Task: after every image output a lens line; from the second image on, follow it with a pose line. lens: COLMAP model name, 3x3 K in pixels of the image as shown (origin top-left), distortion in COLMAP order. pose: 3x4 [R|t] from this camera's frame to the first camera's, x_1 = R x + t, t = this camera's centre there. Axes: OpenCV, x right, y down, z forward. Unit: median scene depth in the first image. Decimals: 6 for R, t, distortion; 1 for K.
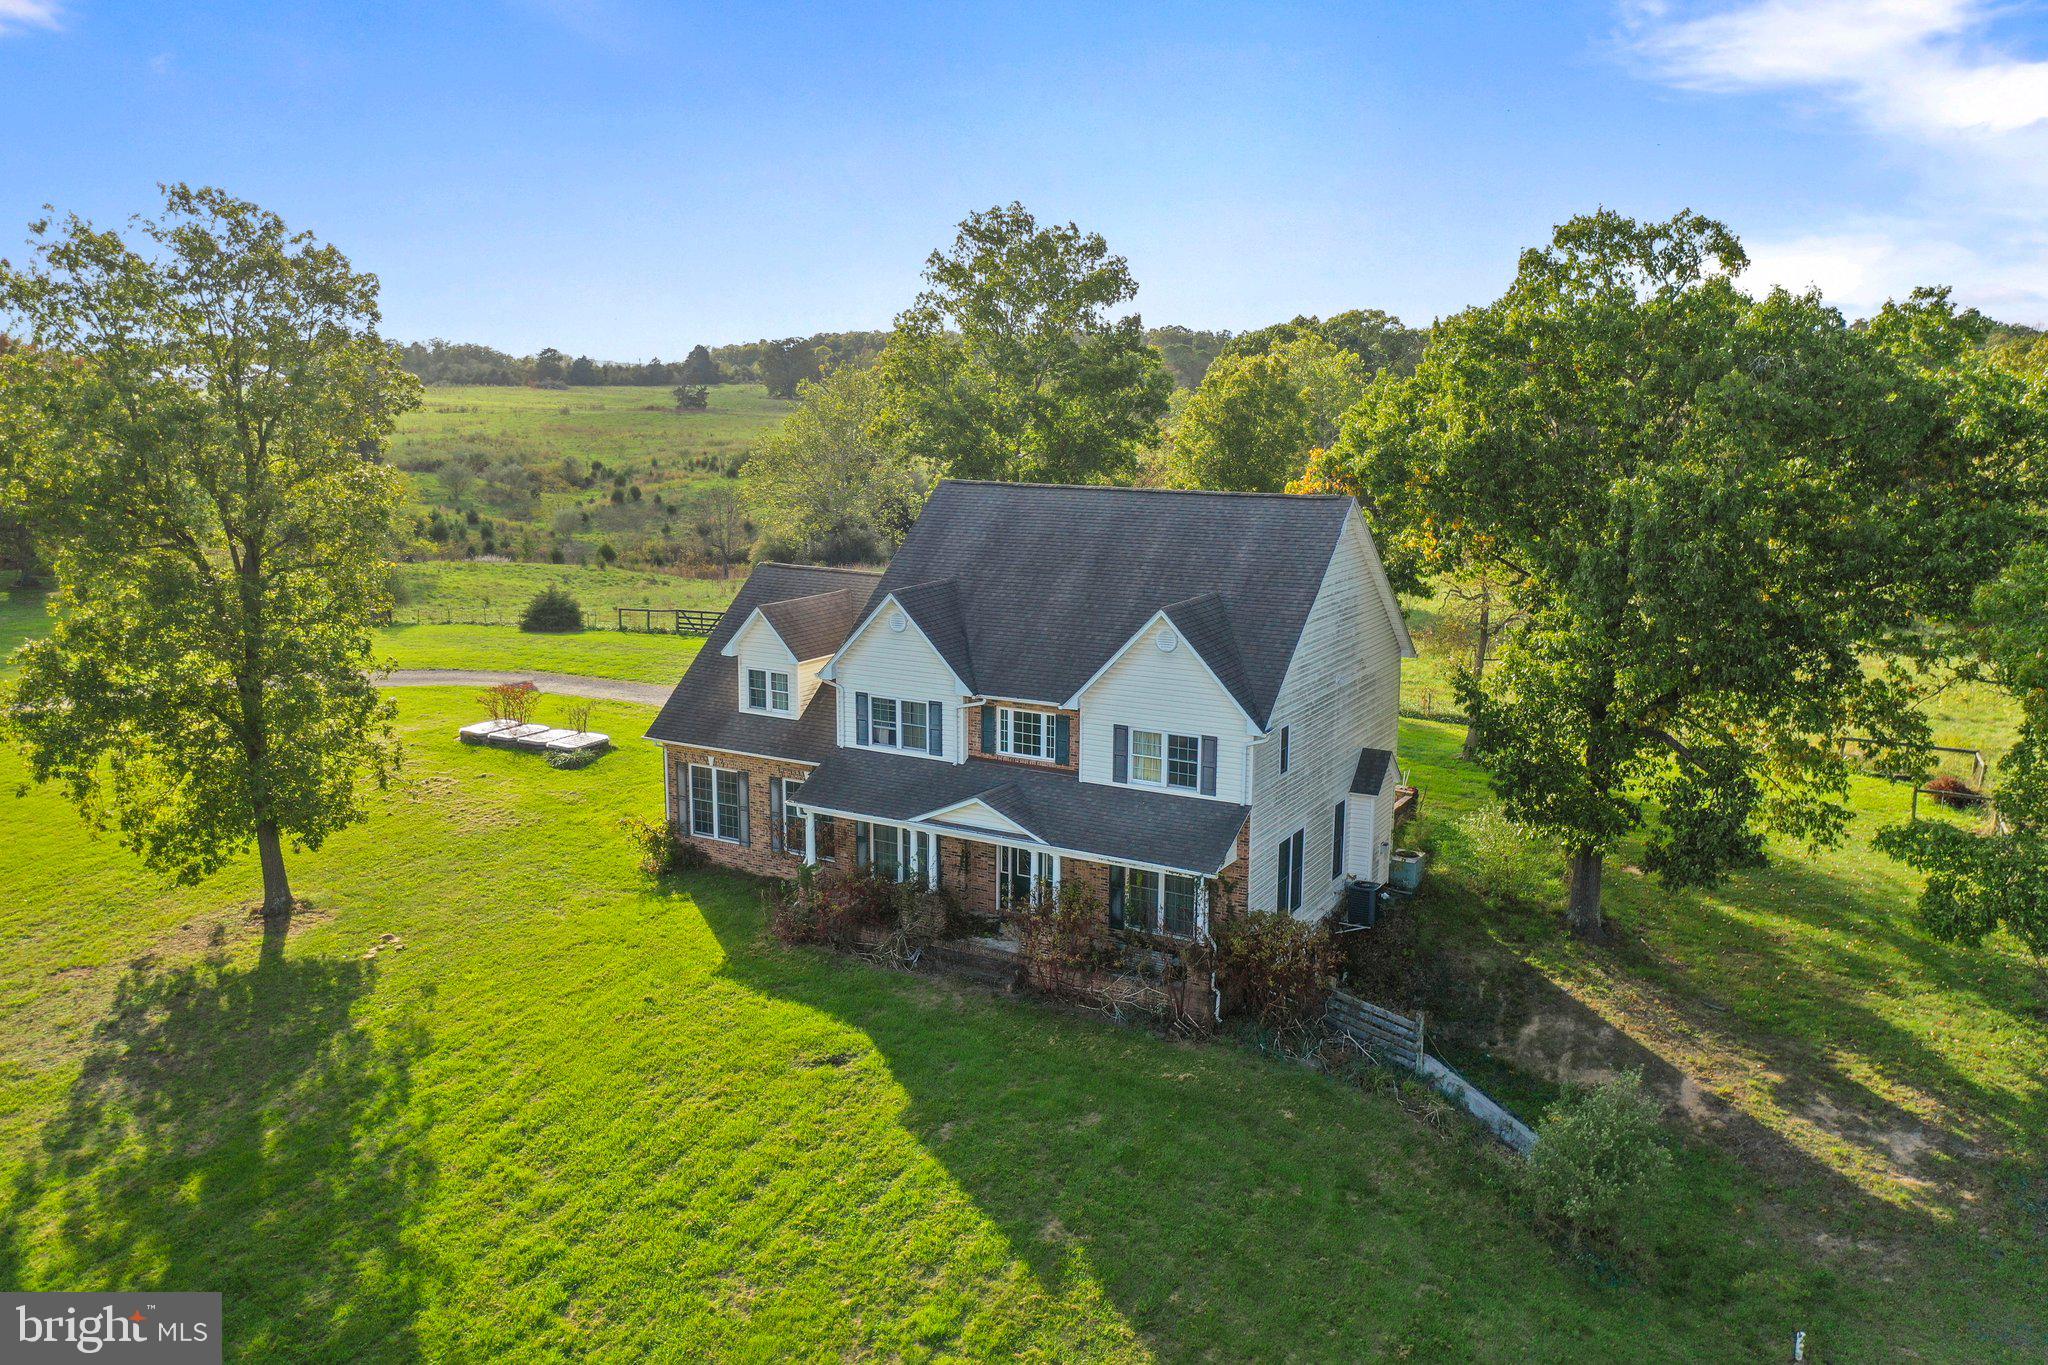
lens RADIAL K [[1616.7, 0, 1026.0], [0, 1616.7, 678.3], [0, 0, 1]] dist [-0.015804, 0.008603]
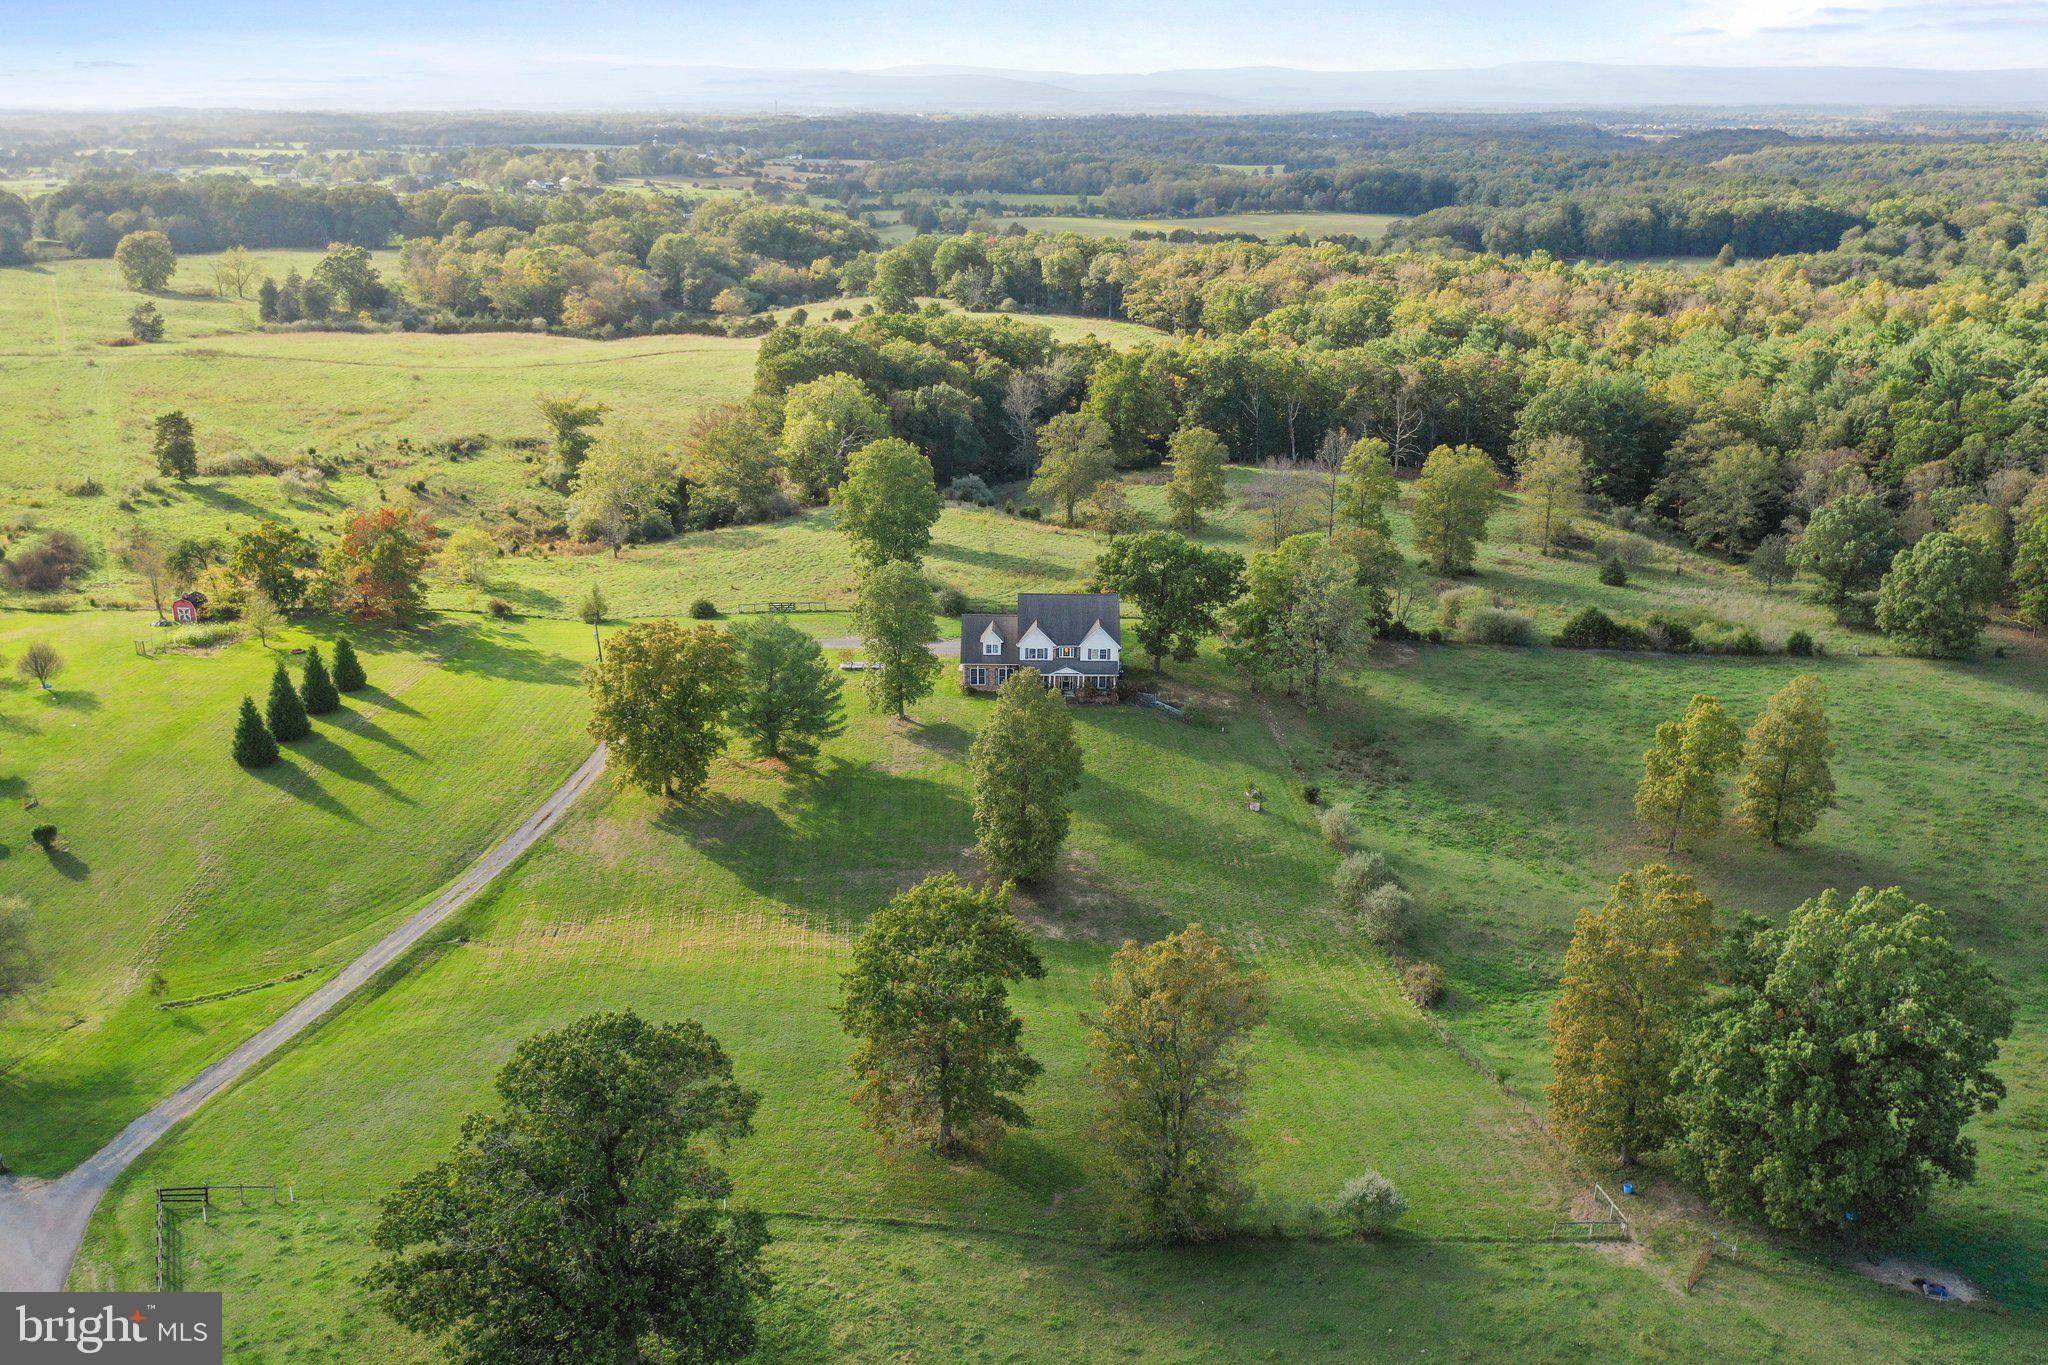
lens RADIAL K [[1616.7, 0, 1023.0], [0, 1616.7, 679.6], [0, 0, 1]] dist [-0.015804, 0.008603]
pose [[0.866643, -0.161750, 0.471981, -2.349360], [0.086650, 0.980410, 0.176885, -0.733621], [-0.491346, -0.112399, 0.863681, -3.048274]]
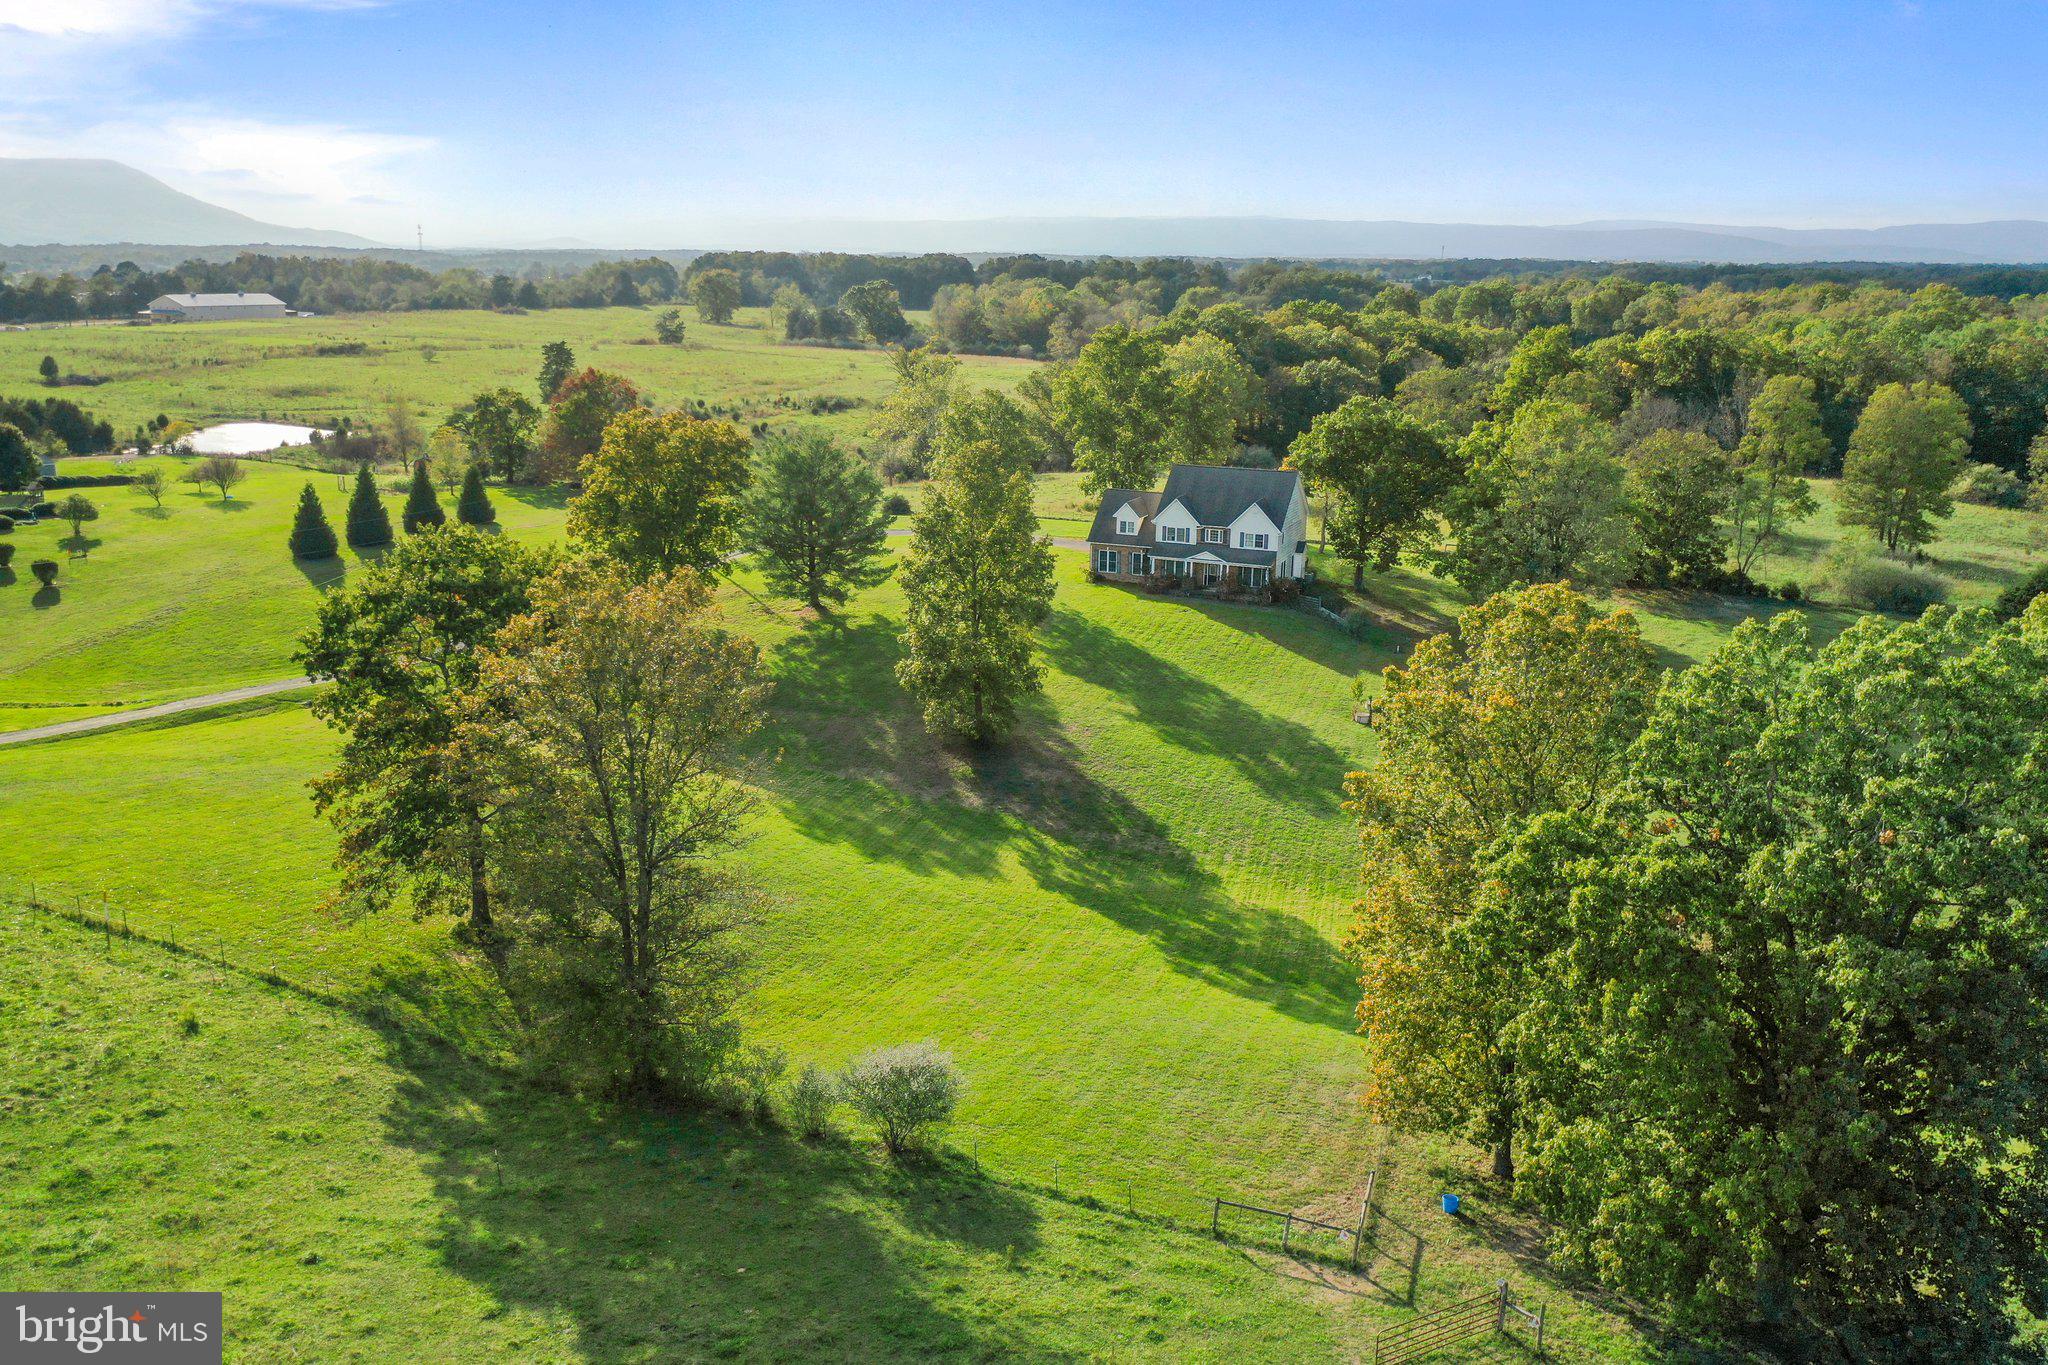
lens RADIAL K [[1616.7, 0, 1018.3], [0, 1616.7, 684.1], [0, 0, 1]] dist [-0.015804, 0.008603]
pose [[0.993238, -0.020413, 0.114289, -0.866001], [0.012623, 0.997573, 0.068474, 0.112340], [-0.115409, -0.066569, 0.991085, -2.627968]]
